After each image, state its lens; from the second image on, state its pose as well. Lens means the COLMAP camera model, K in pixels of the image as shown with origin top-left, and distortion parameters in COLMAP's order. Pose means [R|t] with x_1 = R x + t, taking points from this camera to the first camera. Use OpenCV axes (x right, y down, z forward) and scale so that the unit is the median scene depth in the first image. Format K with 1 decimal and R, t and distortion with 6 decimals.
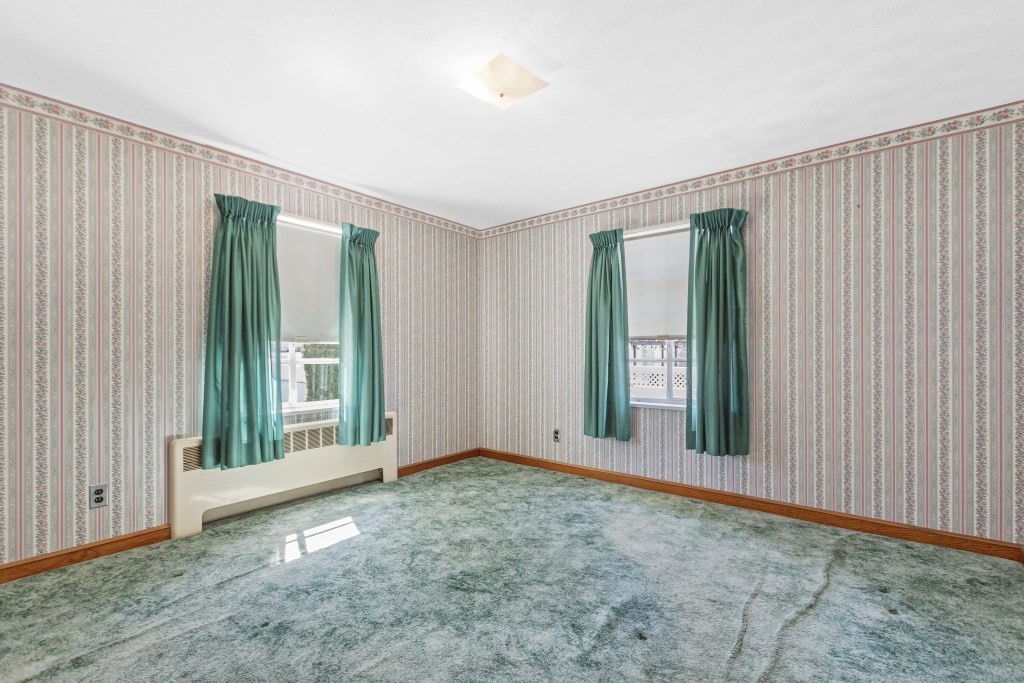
lens RADIAL K [[448.5, 0, 502.6], [0, 448.5, 351.6], [0, 0, 1]] dist [0.010941, -0.002149]
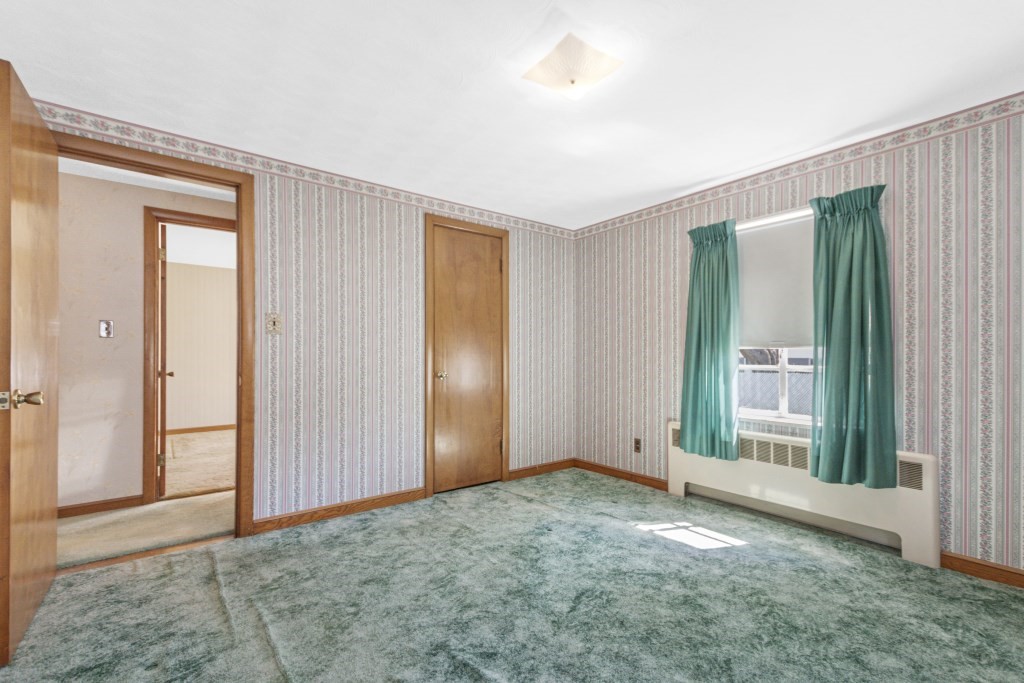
lens RADIAL K [[448.5, 0, 519.5], [0, 448.5, 351.9], [0, 0, 1]] dist [0.010941, -0.002149]
pose [[-0.206282, -0.006416, -0.978472, 0.671122], [-0.001816, 0.999979, -0.006175, -0.006394], [0.978491, 0.000503, -0.206289, 0.787131]]
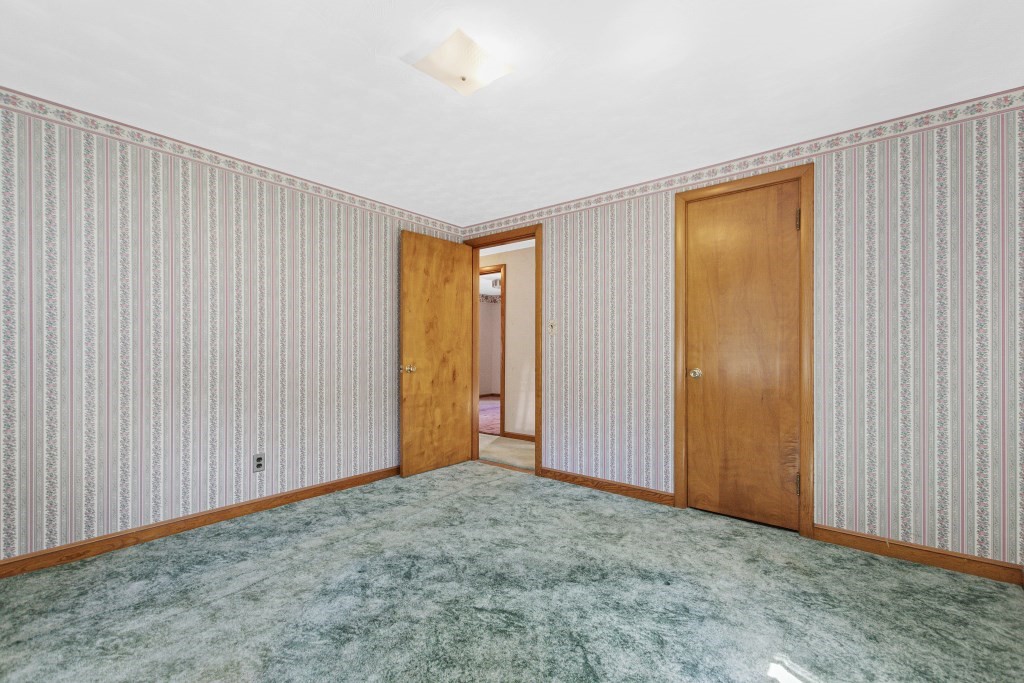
lens RADIAL K [[448.5, 0, 507.3], [0, 448.5, 342.6], [0, 0, 1]] dist [0.010941, -0.002149]
pose [[-0.999996, 0.002159, -0.001721, -0.068891], [0.002186, 0.999871, -0.015906, -0.005116], [0.001687, -0.015909, -0.999872, 1.410570]]
